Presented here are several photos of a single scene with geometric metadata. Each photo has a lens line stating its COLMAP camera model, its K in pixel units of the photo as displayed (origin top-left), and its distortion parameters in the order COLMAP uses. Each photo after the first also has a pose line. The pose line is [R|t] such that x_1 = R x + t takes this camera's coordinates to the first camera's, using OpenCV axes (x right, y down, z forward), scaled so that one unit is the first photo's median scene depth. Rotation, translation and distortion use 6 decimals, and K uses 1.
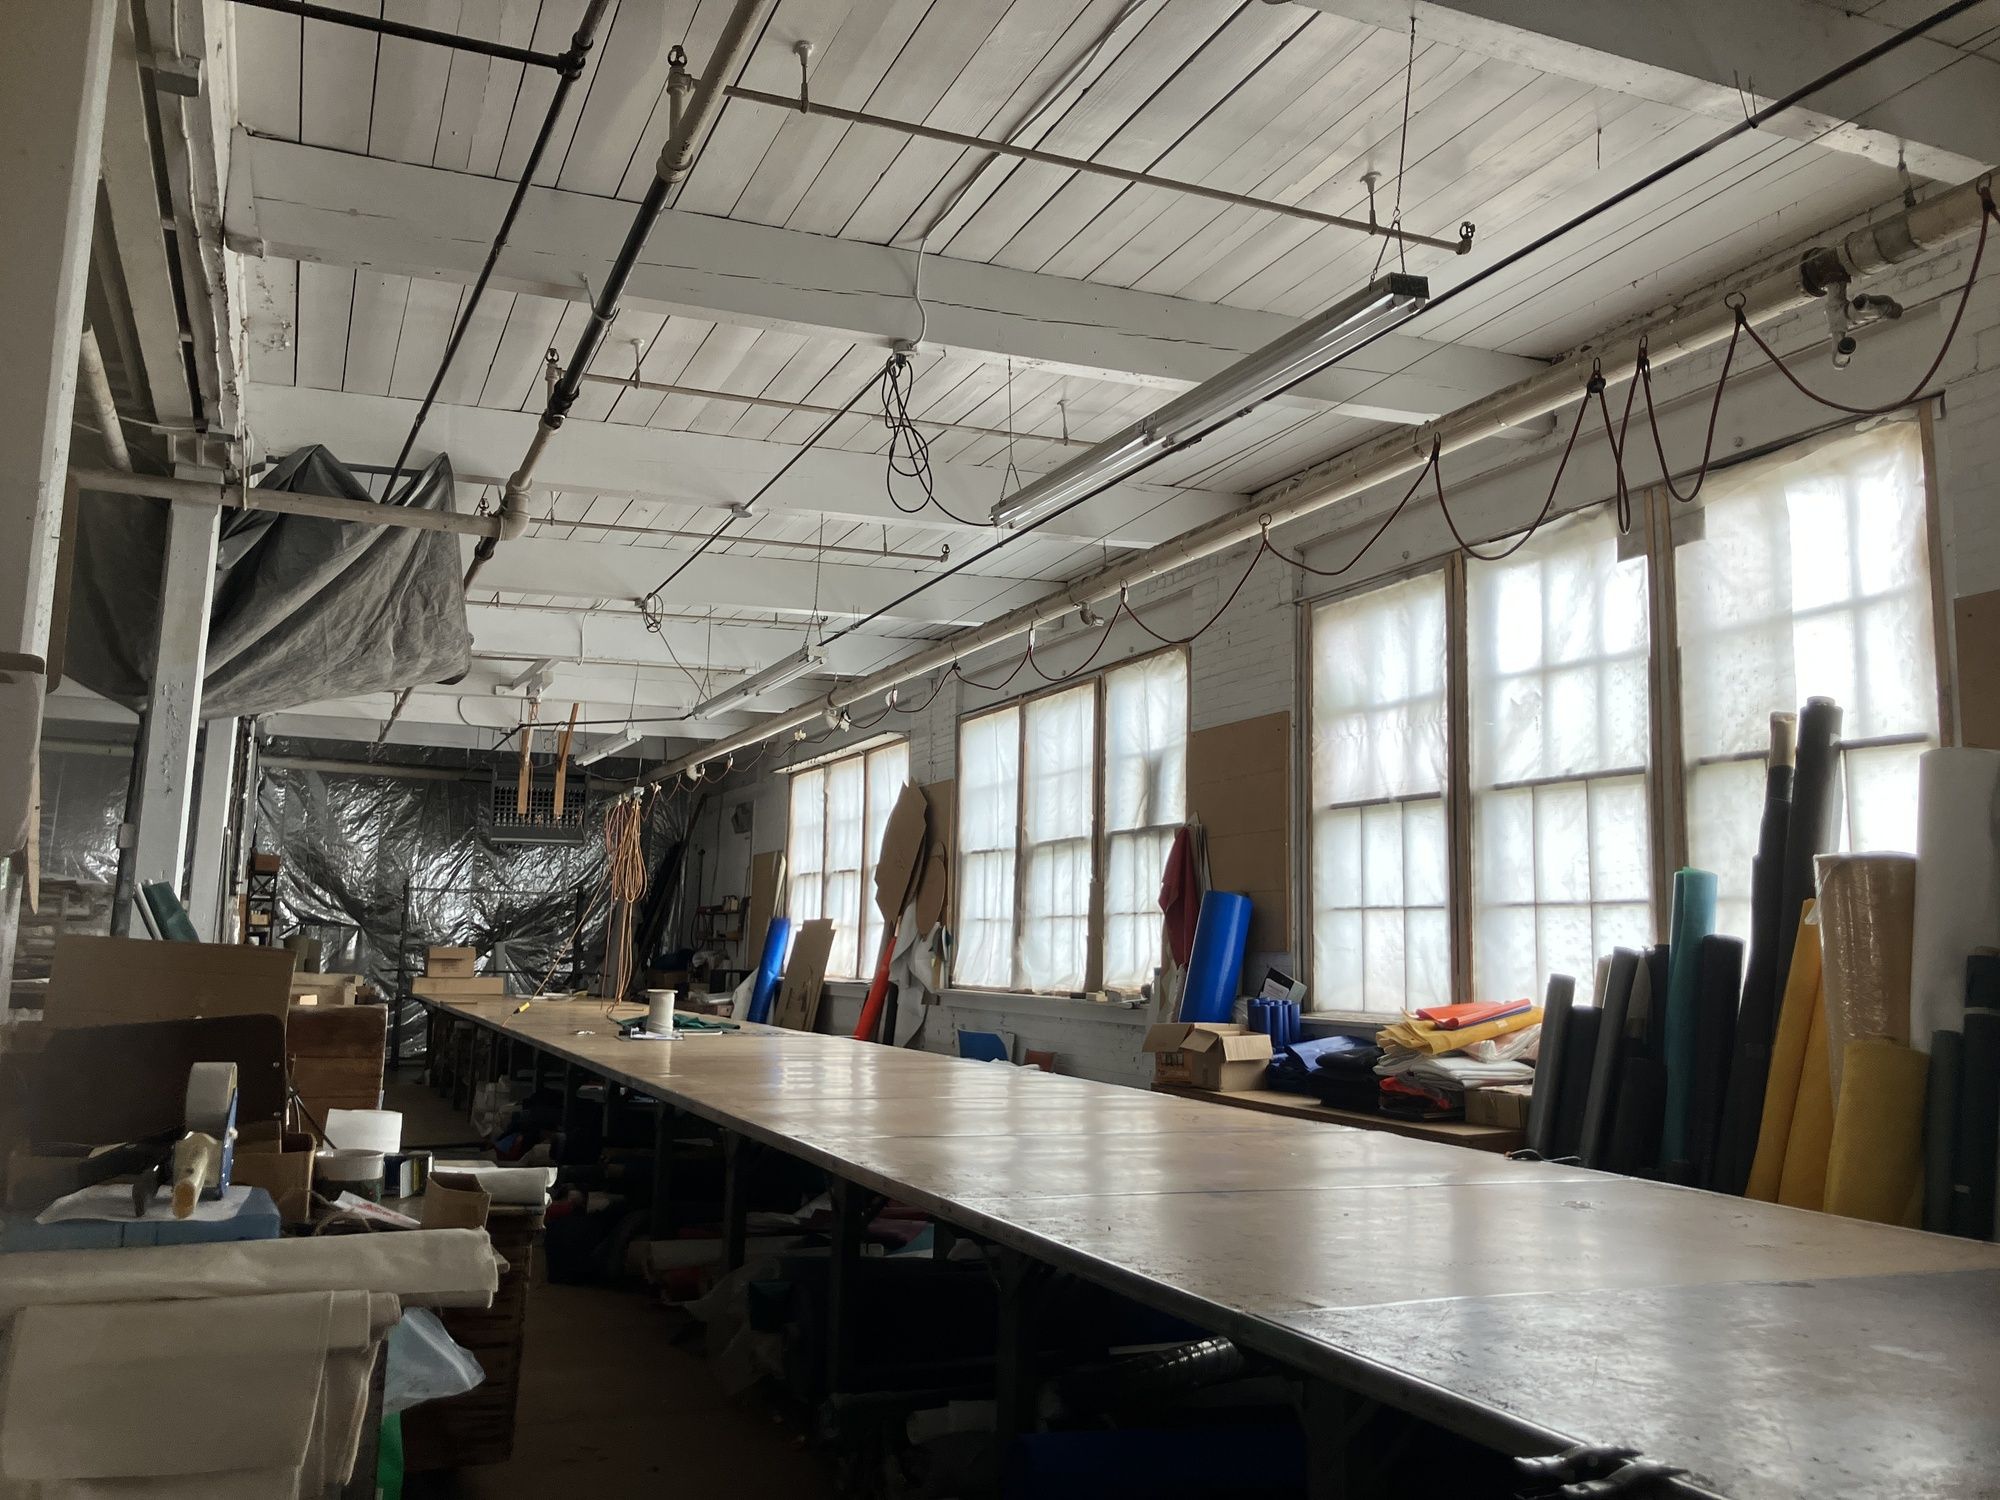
lens RADIAL K [[1630.1, 0, 1001.0], [0, 1630.1, 751.5], [0, 0, 1]] dist [0.011245, 0.023739]
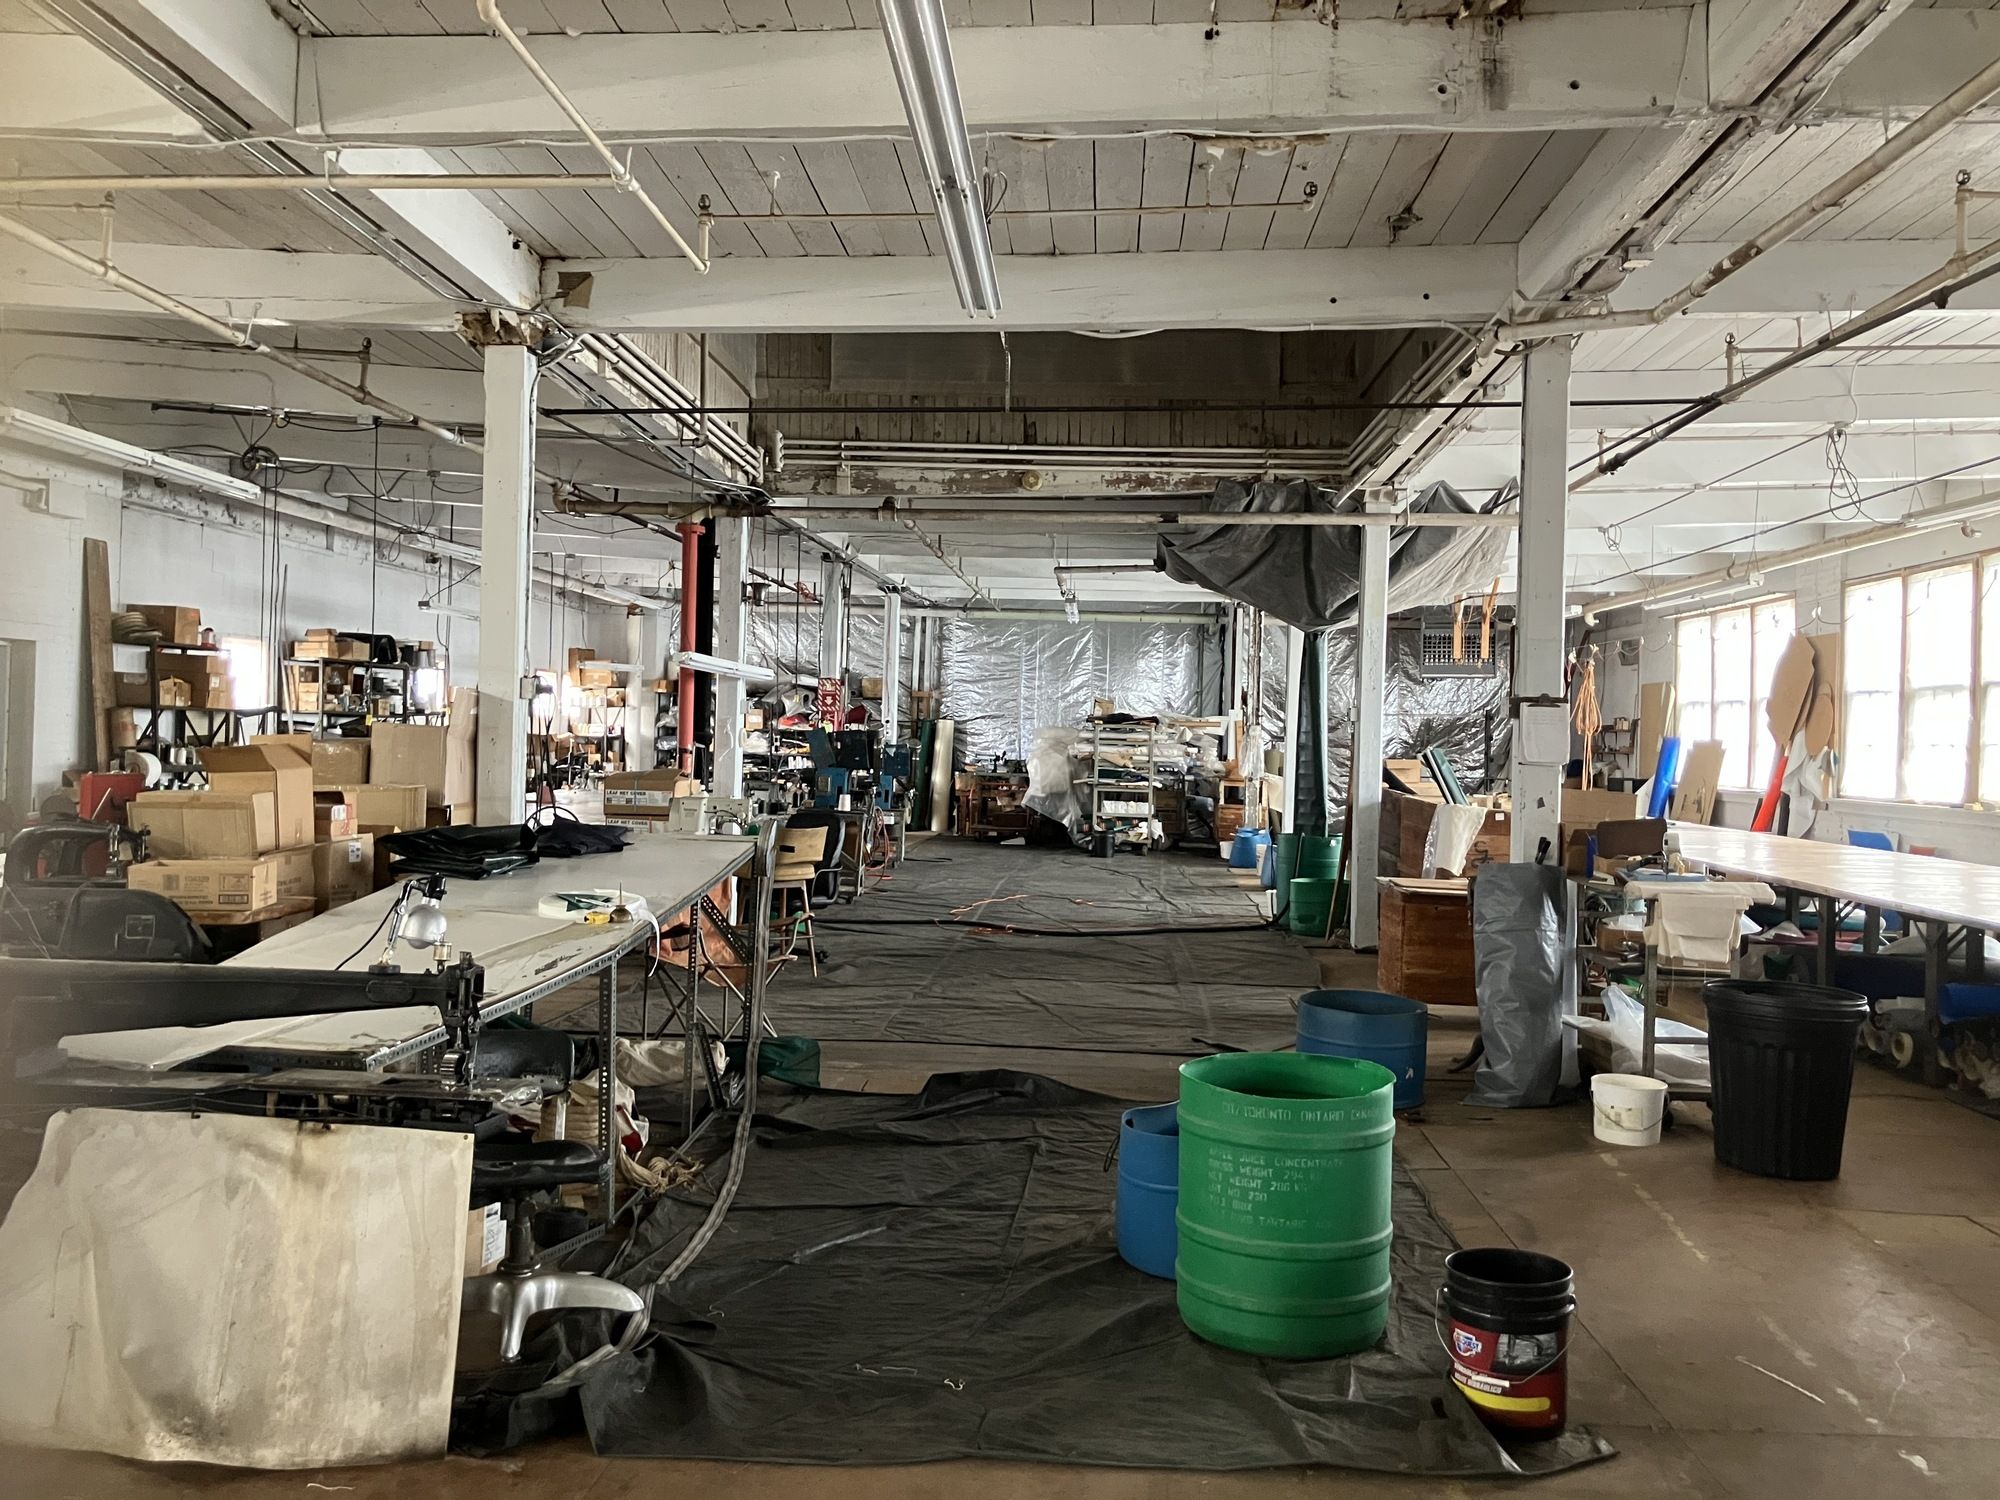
lens RADIAL K [[1630.1, 0, 1003.5], [0, 1630.1, 740.1], [0, 0, 1]] dist [0.011245, 0.023739]
pose [[0.890325, -0.003454, -0.455313, -0.027350], [0.057282, 0.992876, 0.104477, -0.067600], [0.451708, -0.119100, 0.884180, -0.403686]]
